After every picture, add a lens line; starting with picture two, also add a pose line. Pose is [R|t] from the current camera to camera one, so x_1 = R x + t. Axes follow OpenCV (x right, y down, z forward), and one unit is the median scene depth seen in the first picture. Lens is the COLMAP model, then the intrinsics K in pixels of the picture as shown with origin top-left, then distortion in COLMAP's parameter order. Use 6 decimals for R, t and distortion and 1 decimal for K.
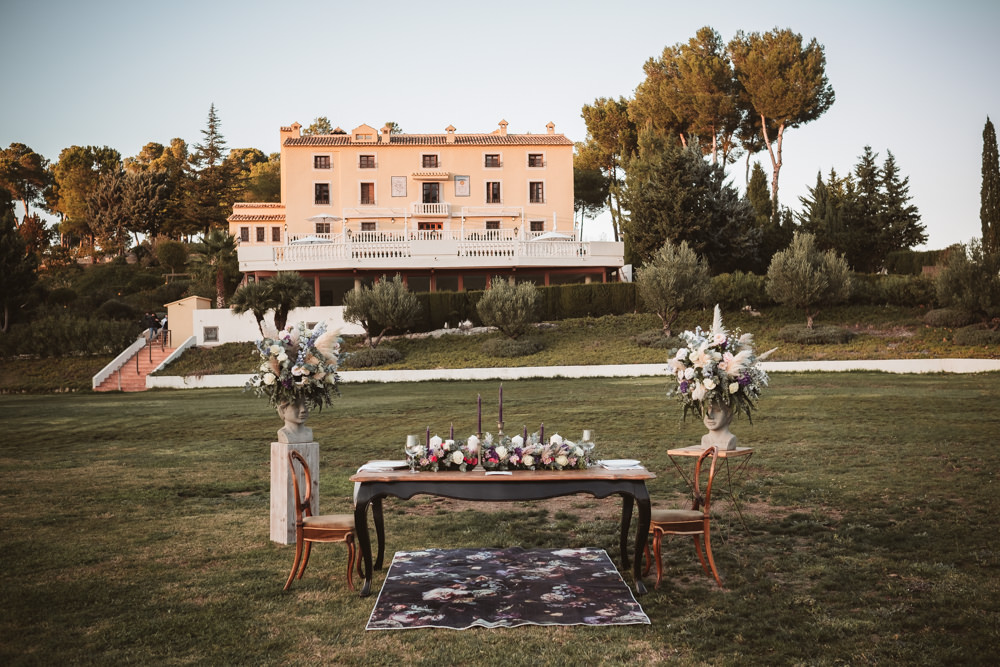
lens RADIAL K [[1045.4, 0, 495.6], [0, 1045.4, 336.5], [0, 0, 1]] dist [-0.010895, 0.011469]
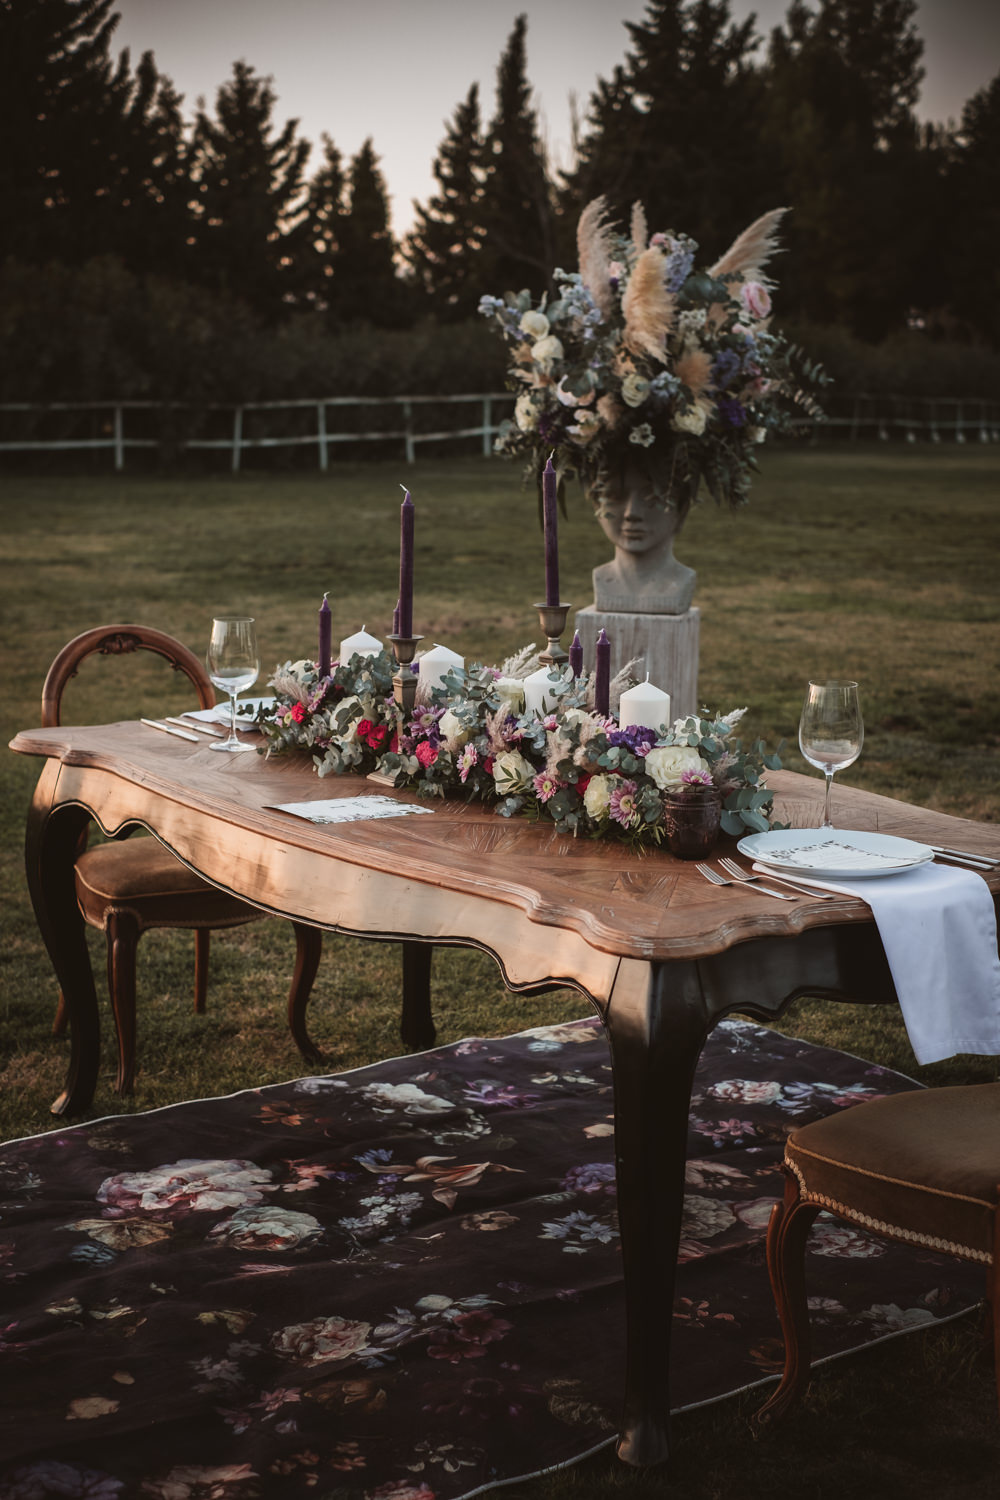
lens RADIAL K [[2310.0, 0, 500.0], [0, 2310.0, 750.0], [0, 0, 1]] dist [0.002488, -0.014848]
pose [[0.609129, 0.152275, -0.778315, 0.058319], [-0.005940, 0.982242, 0.187524, 0.001495], [0.793049, -0.109604, 0.599217, 0.087535]]
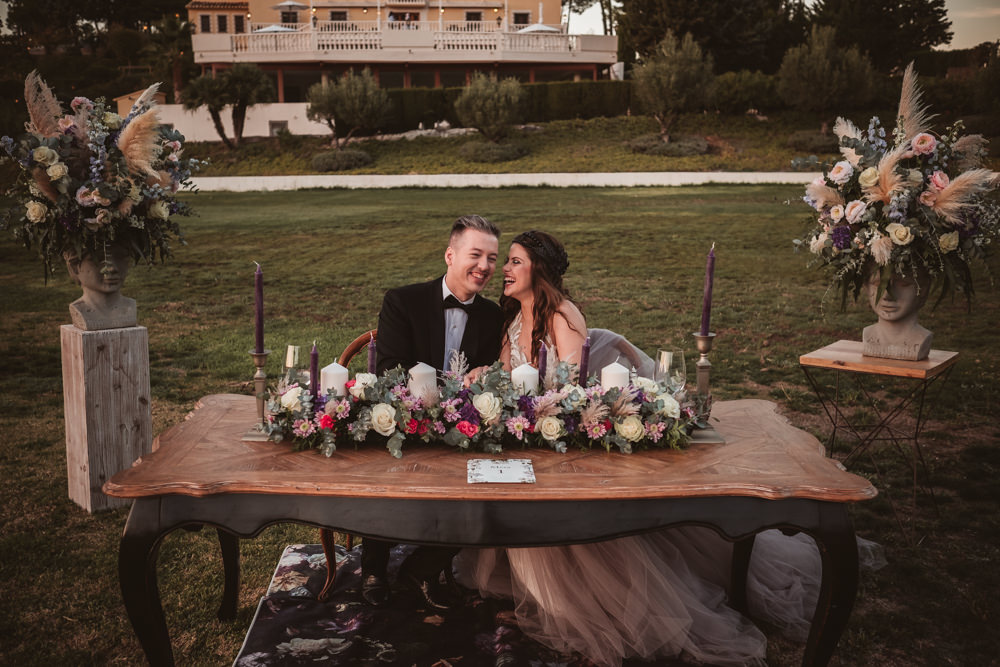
lens RADIAL K [[1045.4, 0, 495.6], [0, 1045.4, 336.5], [0, 0, 1]] dist [-0.010895, 0.011469]
pose [[0.999704, 0.010839, 0.021784, -0.000064], [-0.014677, 0.982708, 0.184579, 0.000609], [-0.019407, -0.184844, 0.982576, 0.076941]]
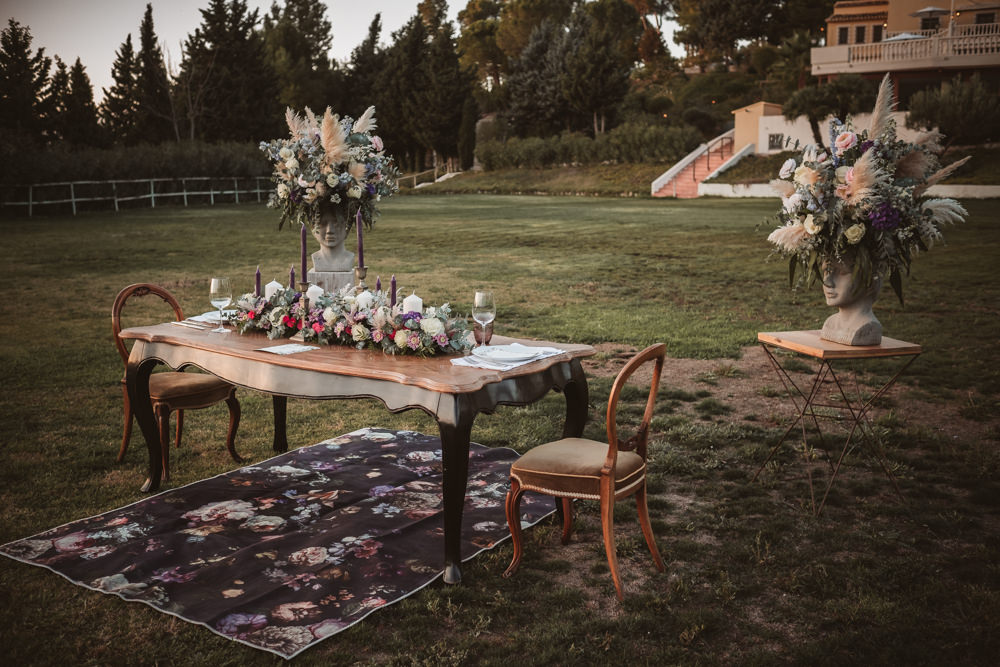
lens RADIAL K [[1011.3, 0, 500.0], [0, 1011.3, 333.5], [0, 0, 1]] dist [-0.000897, 0.034021]
pose [[0.835555, 0.110093, -0.538264, 0.055583], [-0.009799, 0.982548, 0.185752, 0.000672], [0.549320, -0.149932, 0.822051, 0.070868]]
